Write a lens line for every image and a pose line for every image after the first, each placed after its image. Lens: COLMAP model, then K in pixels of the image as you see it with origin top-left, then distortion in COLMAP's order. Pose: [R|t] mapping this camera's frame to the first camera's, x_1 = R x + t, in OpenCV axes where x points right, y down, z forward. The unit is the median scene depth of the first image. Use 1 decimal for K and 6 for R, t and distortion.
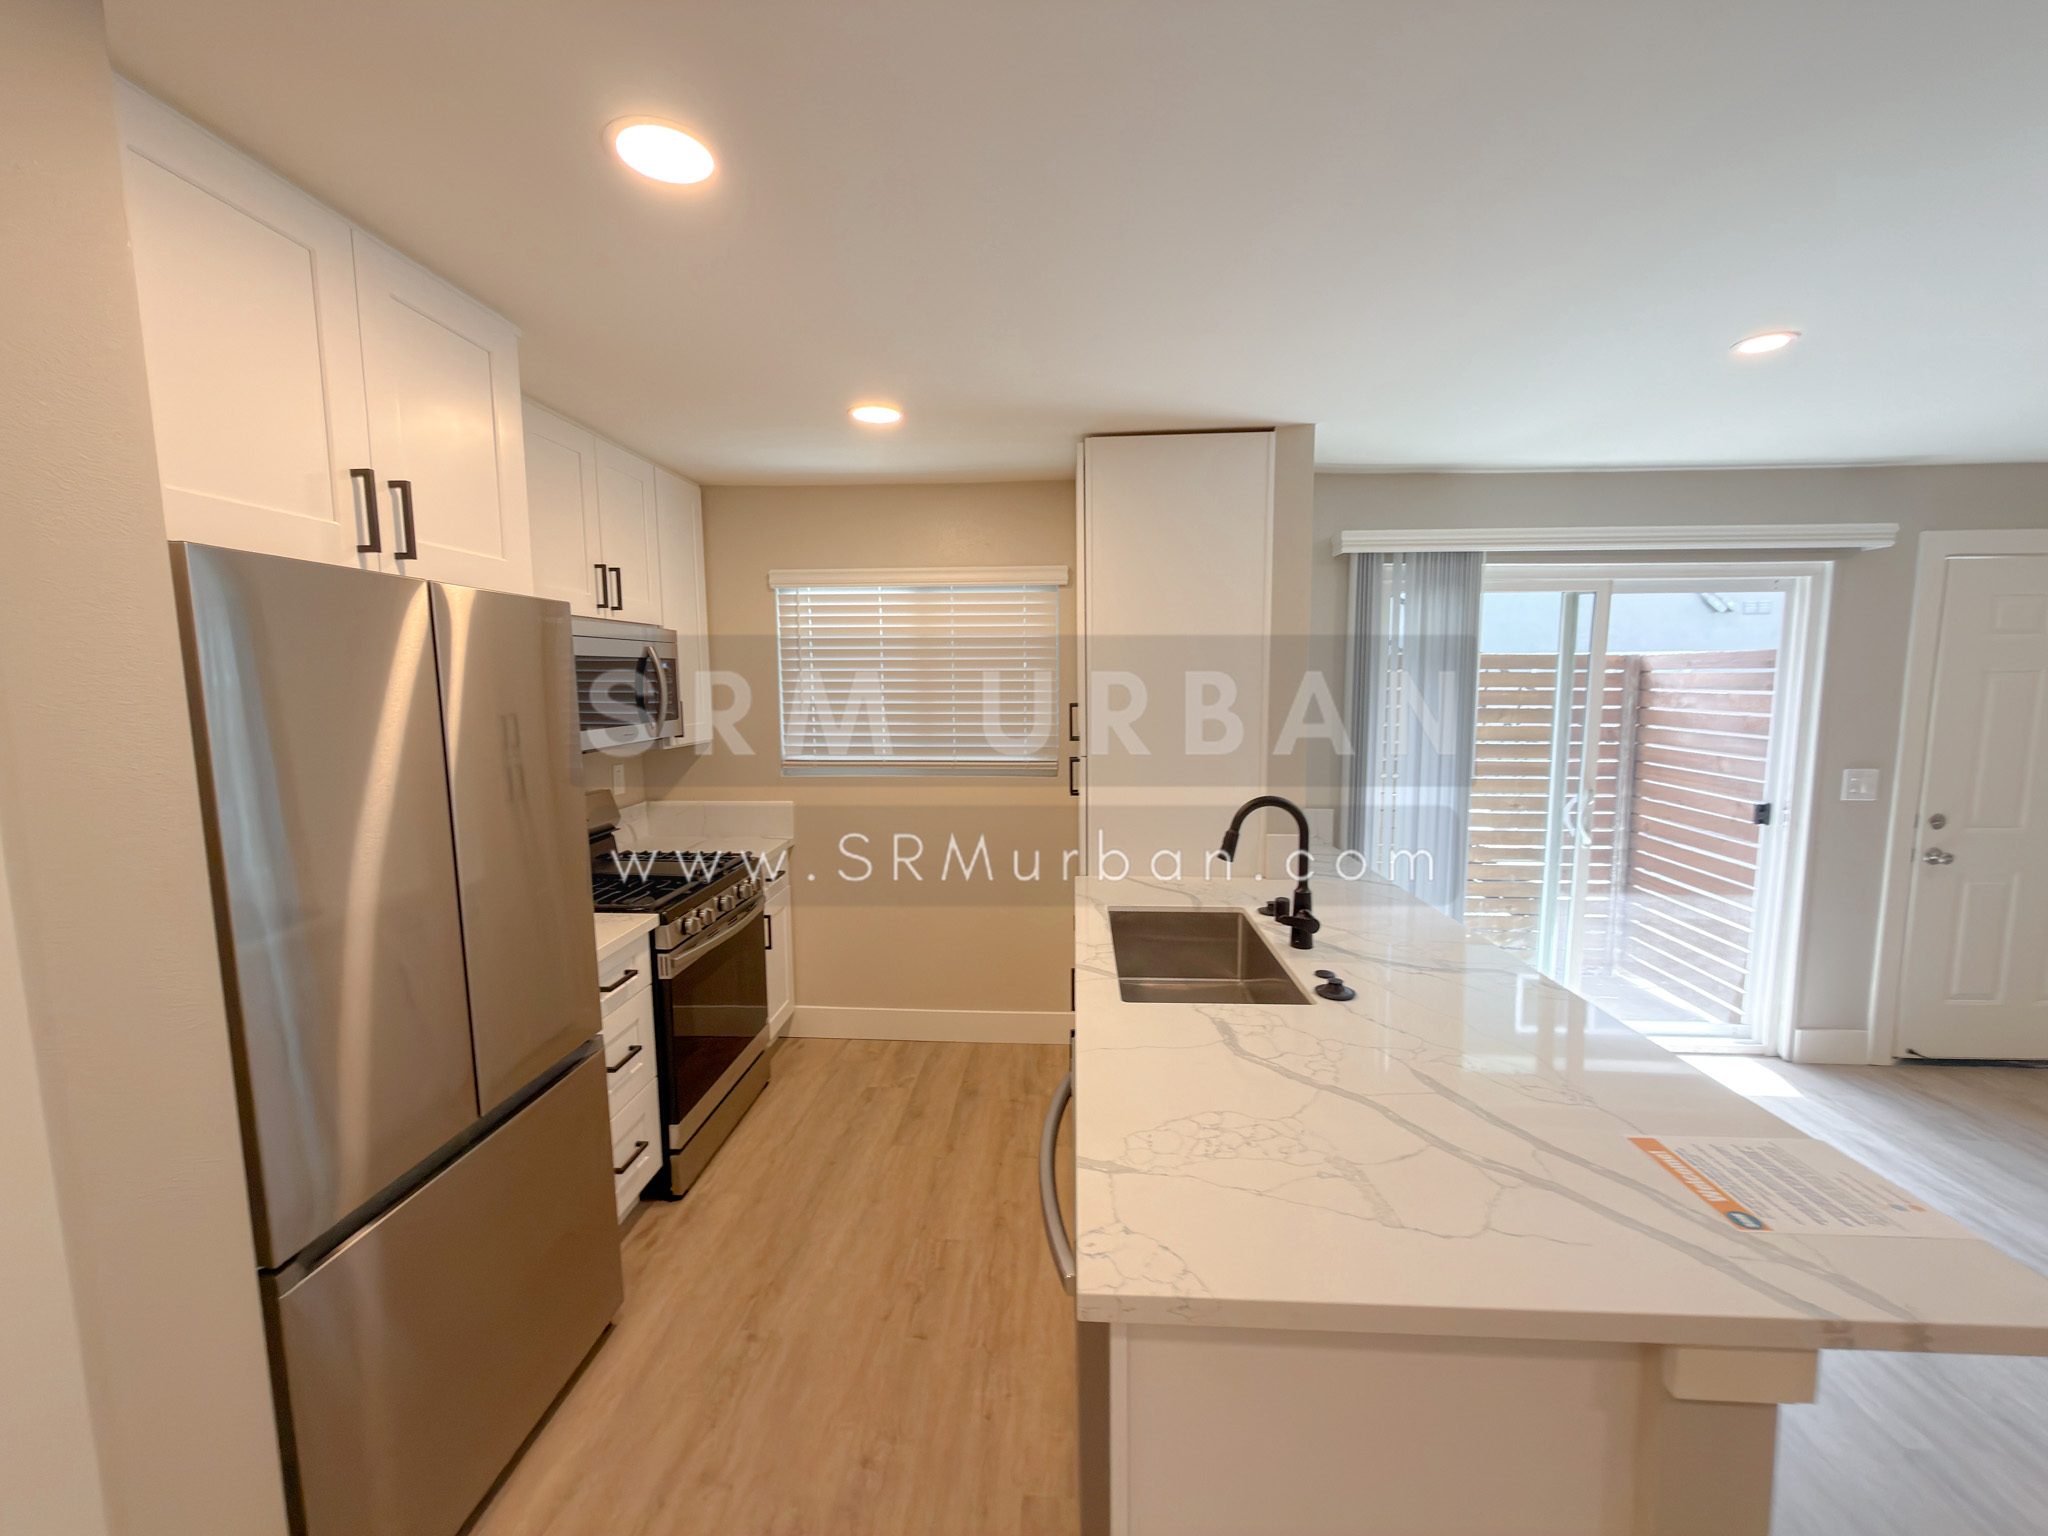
lens RADIAL K [[818.8, 0, 1021.7], [0, 818.8, 764.8], [0, 0, 1]] dist [0.002124, -0.000186]
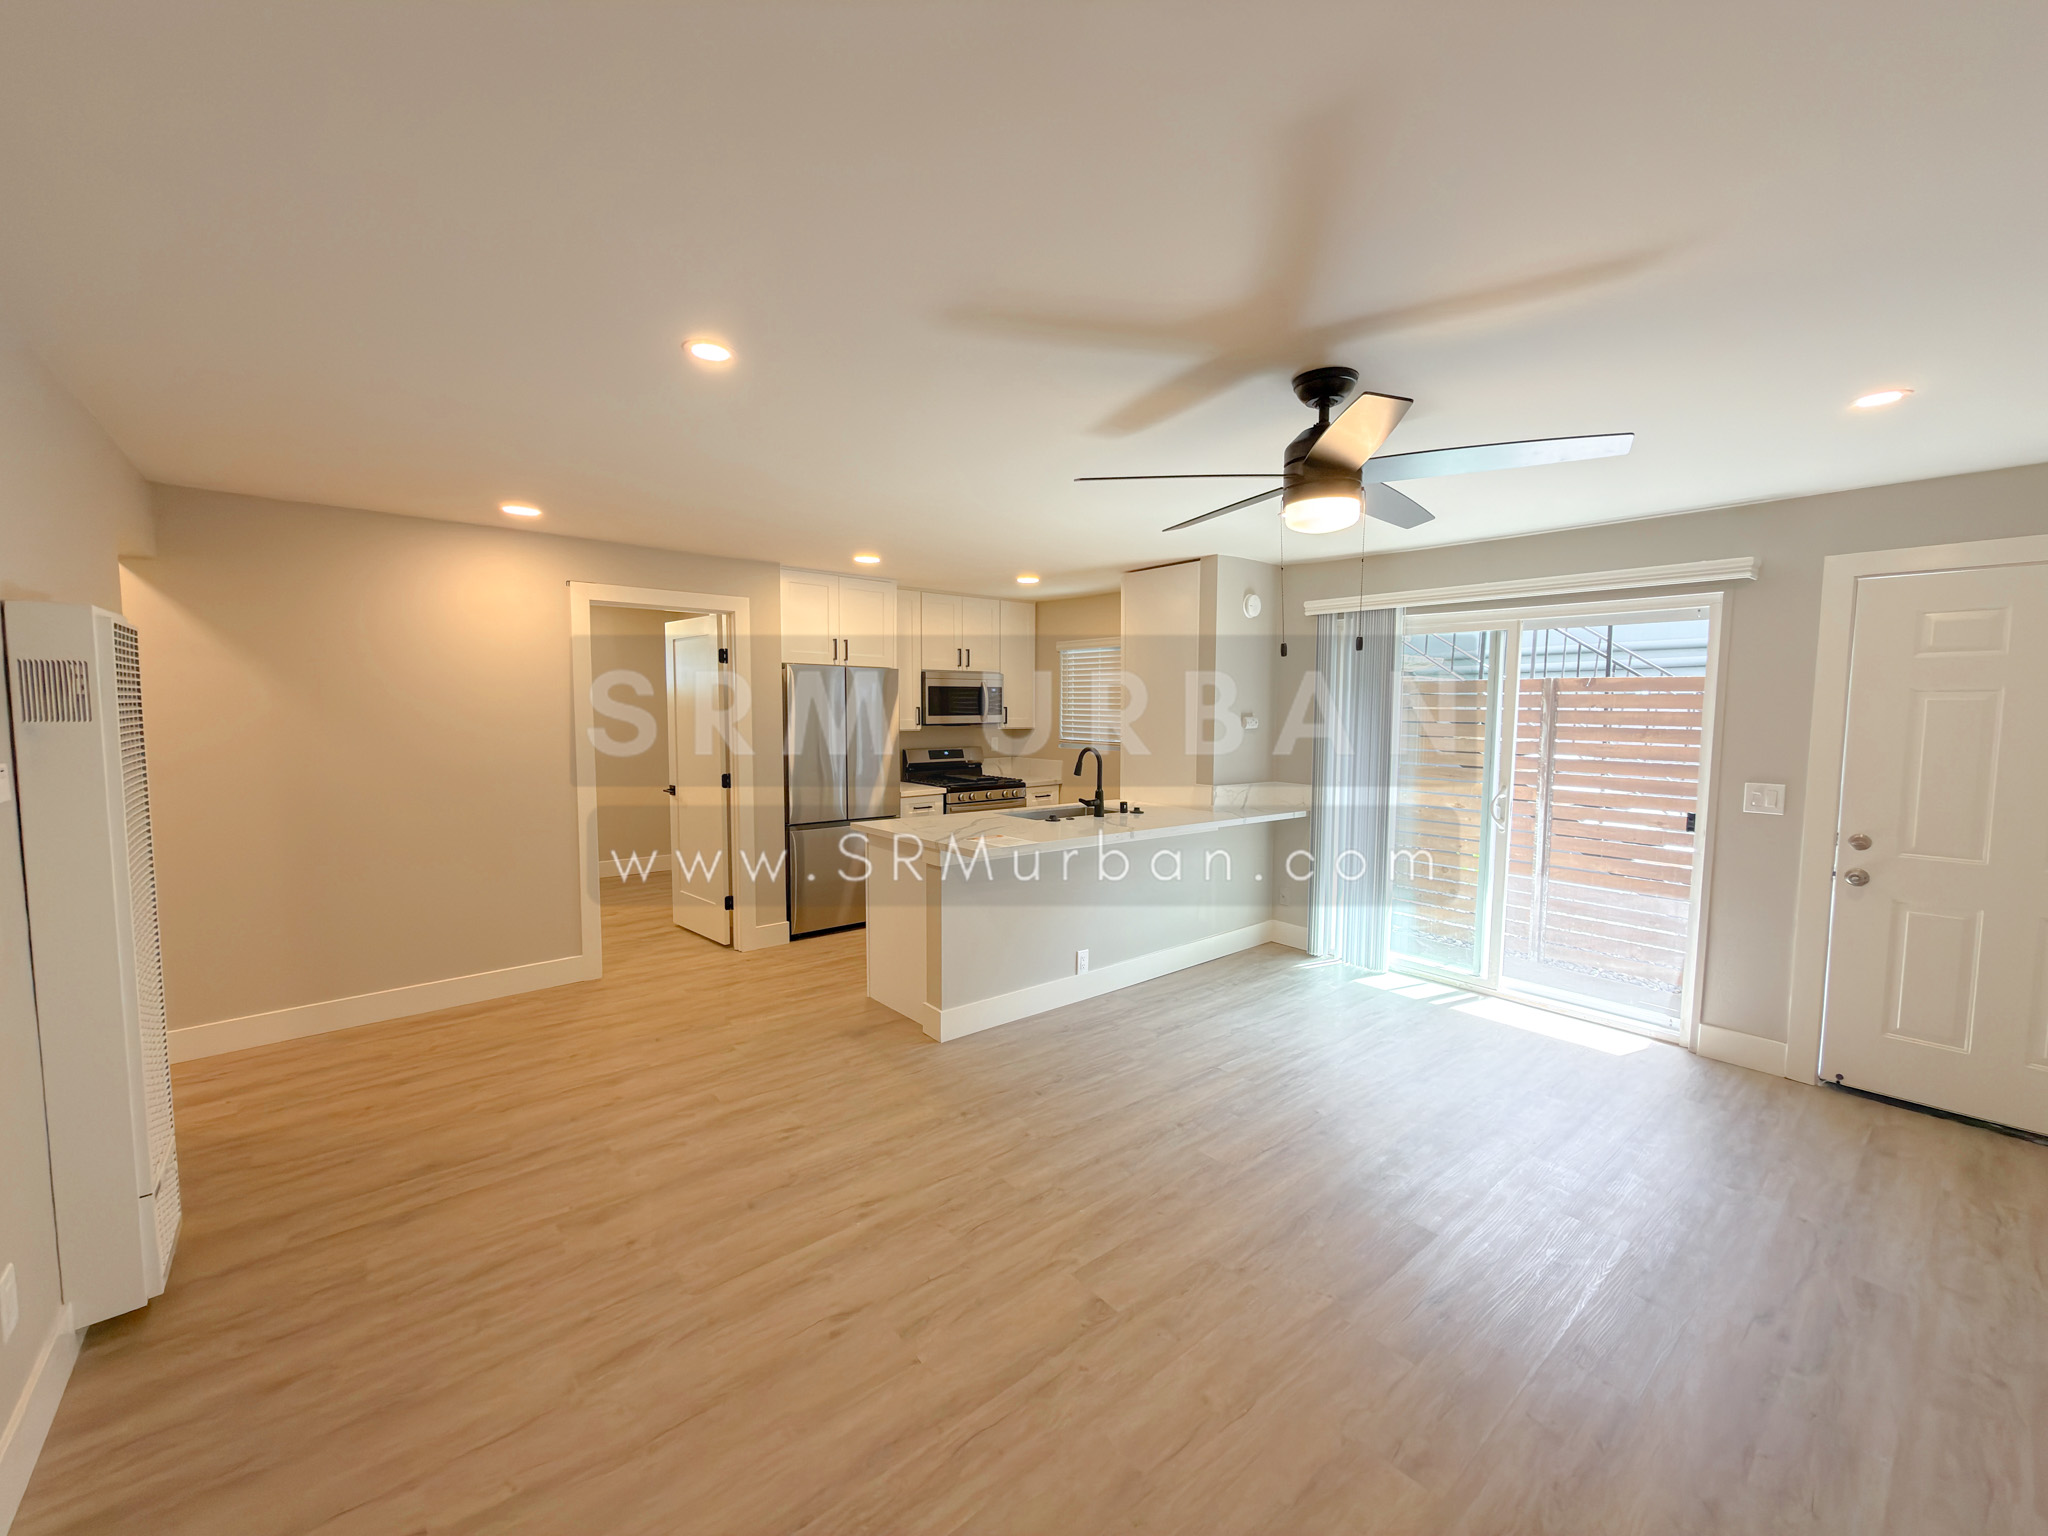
lens RADIAL K [[818.8, 0, 1016.2], [0, 818.8, 773.8], [0, 0, 1]] dist [0.002124, -0.000186]
pose [[0.681399, 0.070383, -0.728521, 1.473920], [-0.087917, 0.996029, 0.013997, 0.080682], [0.726613, 0.054512, 0.684881, -0.549184]]
